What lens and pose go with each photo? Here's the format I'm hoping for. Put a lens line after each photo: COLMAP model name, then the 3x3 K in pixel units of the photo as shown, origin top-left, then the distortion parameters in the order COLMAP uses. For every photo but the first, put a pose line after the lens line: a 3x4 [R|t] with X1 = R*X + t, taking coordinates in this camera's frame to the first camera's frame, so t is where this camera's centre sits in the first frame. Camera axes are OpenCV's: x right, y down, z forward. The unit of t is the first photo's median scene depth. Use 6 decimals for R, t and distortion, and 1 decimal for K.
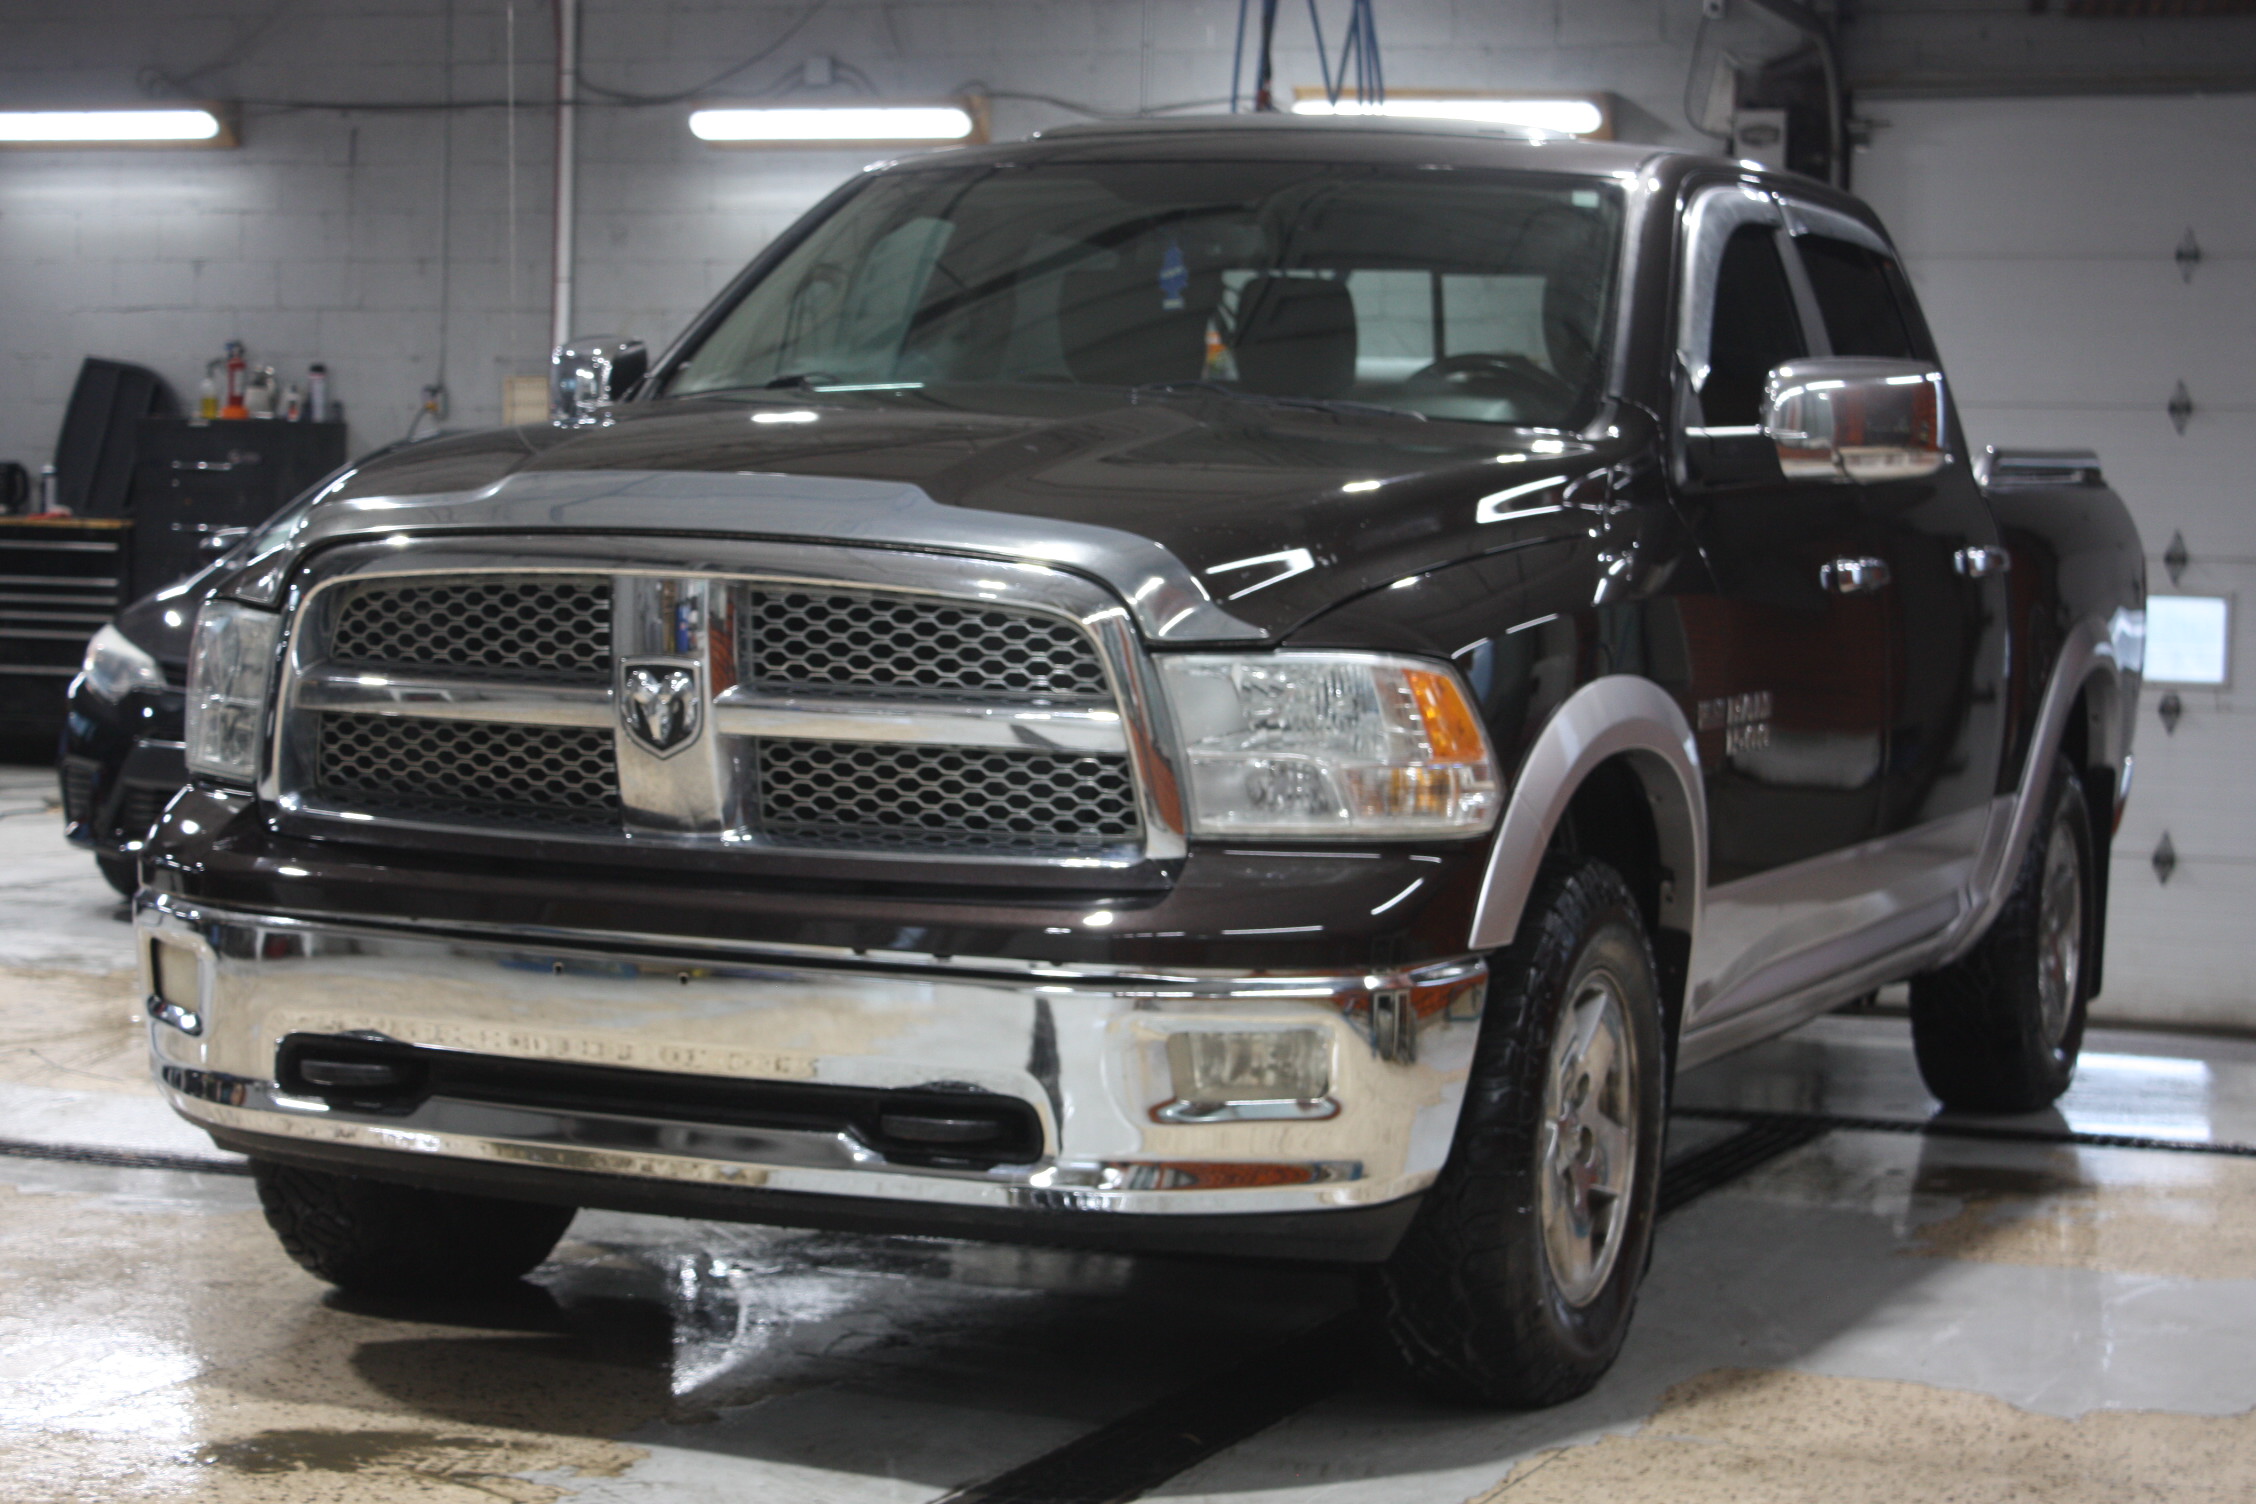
lens RADIAL K [[4540.6, 0, 1128.0], [0, 4540.6, 752.0], [0, 0, 1]] dist [0.029956, 0.034916]
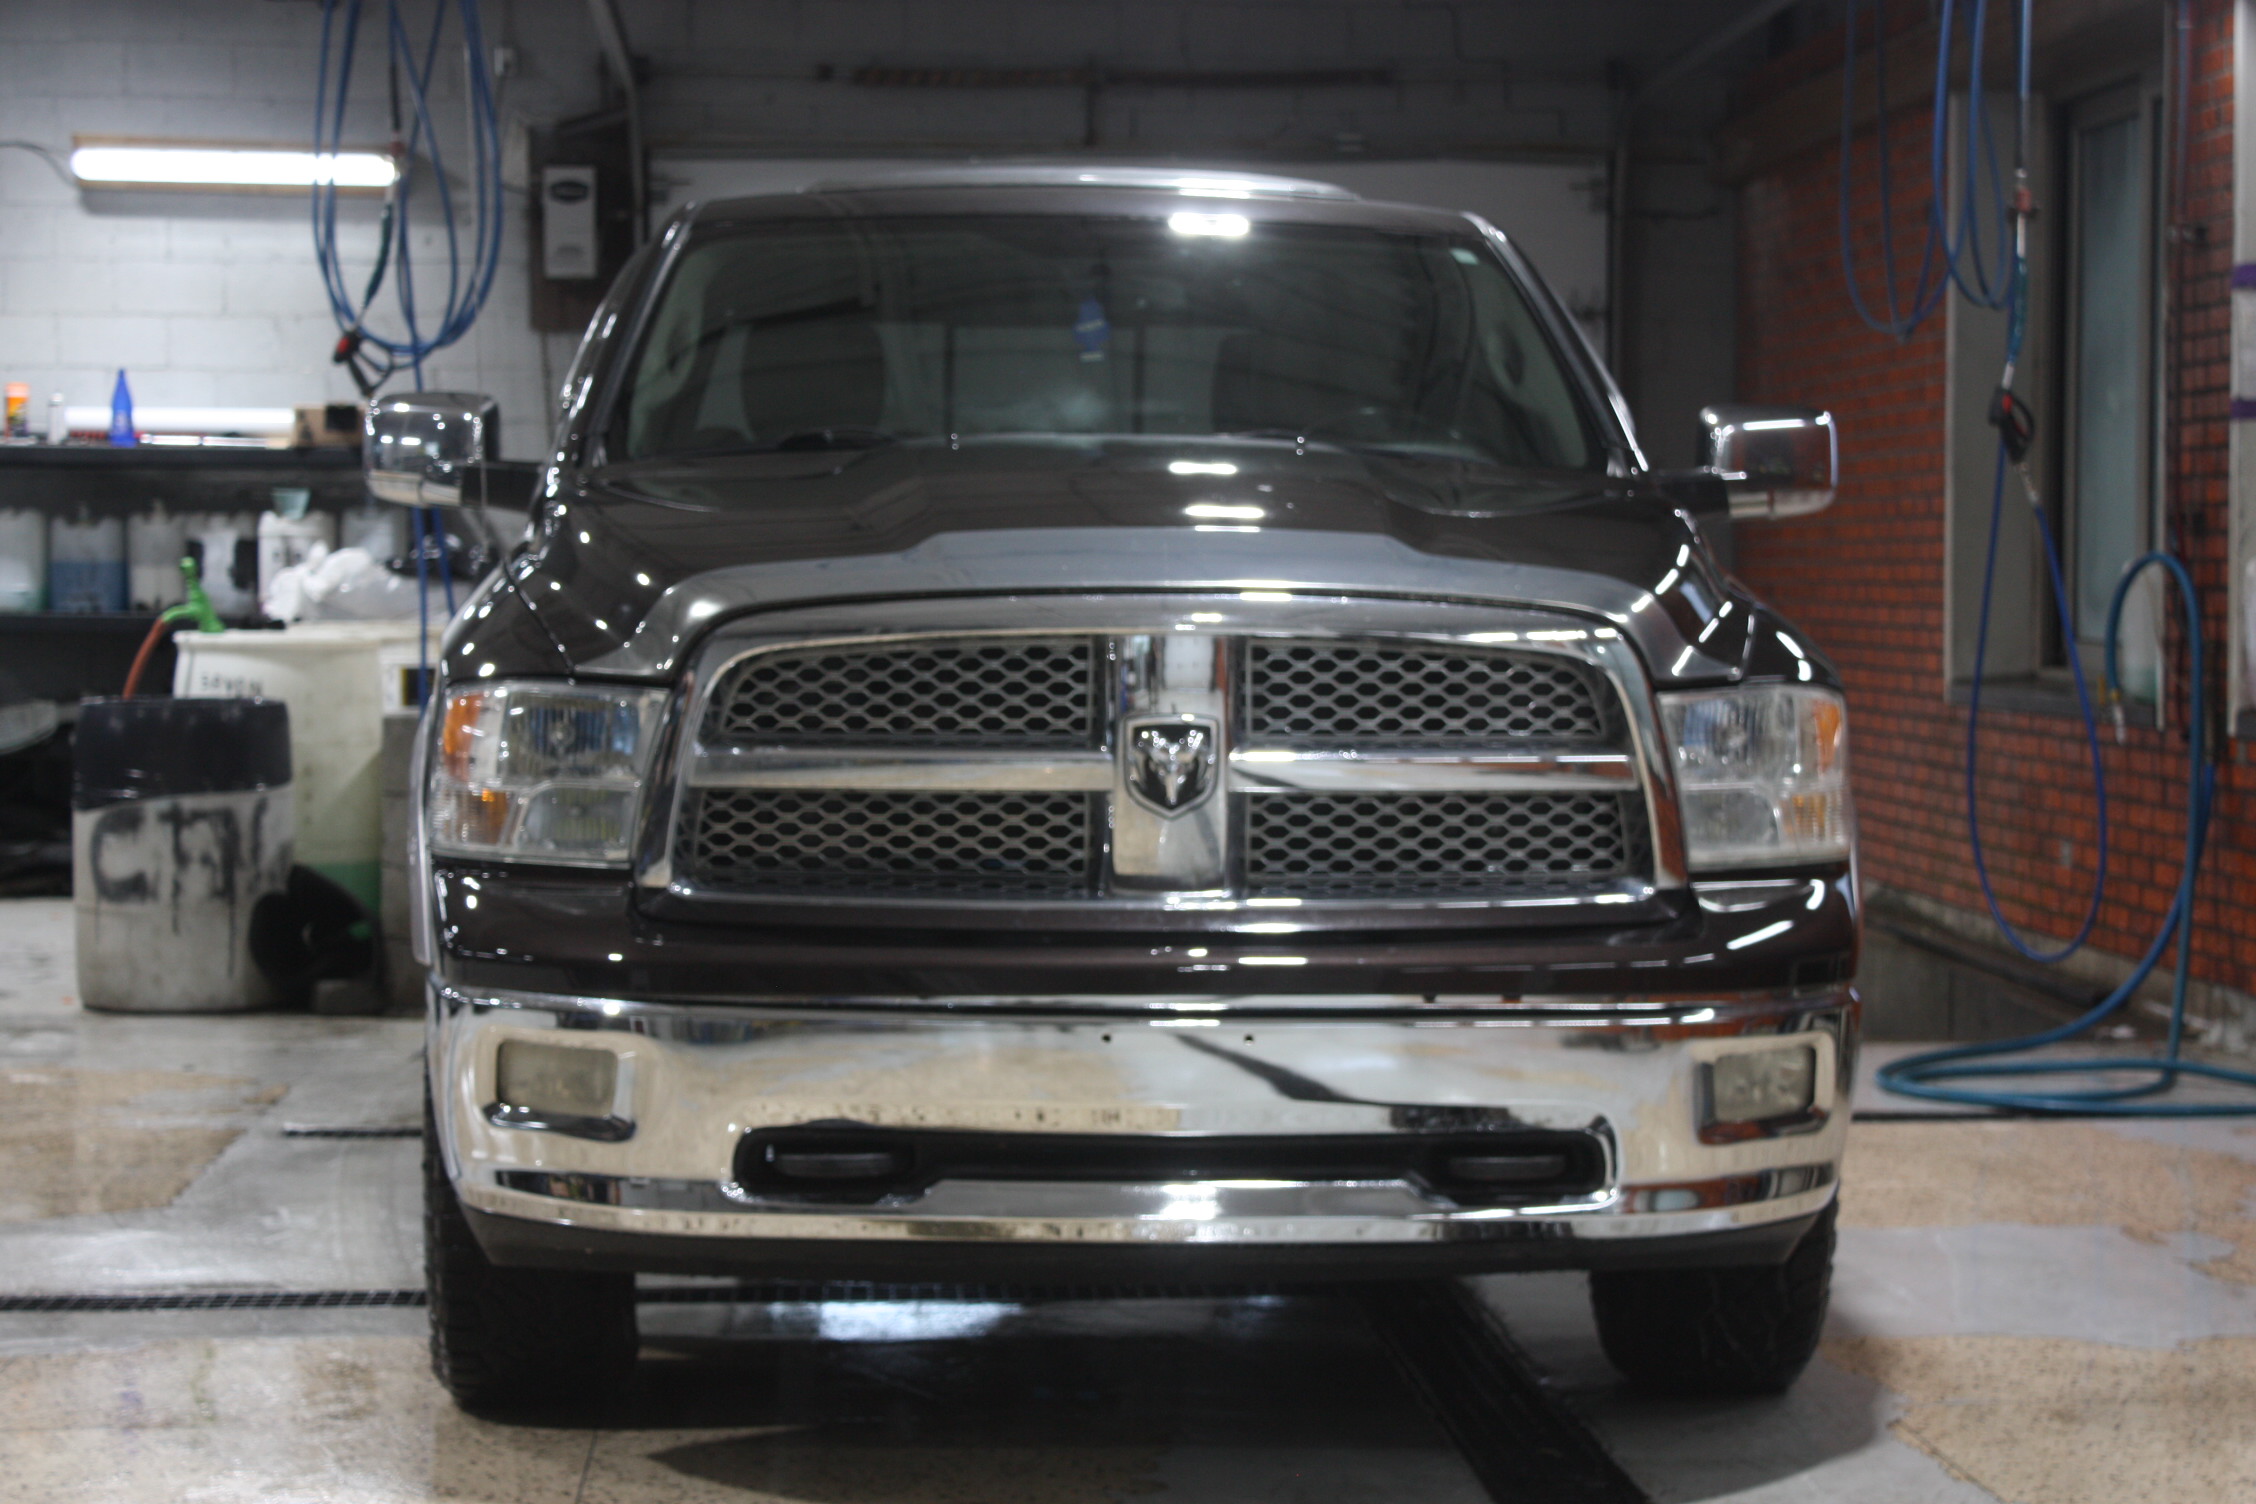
lens RADIAL K [[4146.2, 0, 1130.2], [0, 4146.2, 922.4], [0, 0, 1]] dist [-0.662966, 5.372623]
pose [[0.896924, -0.064596, 0.437440, -0.479884], [0.044923, 0.997465, 0.055184, -0.024810], [-0.439896, -0.029845, 0.897553, 0.185653]]
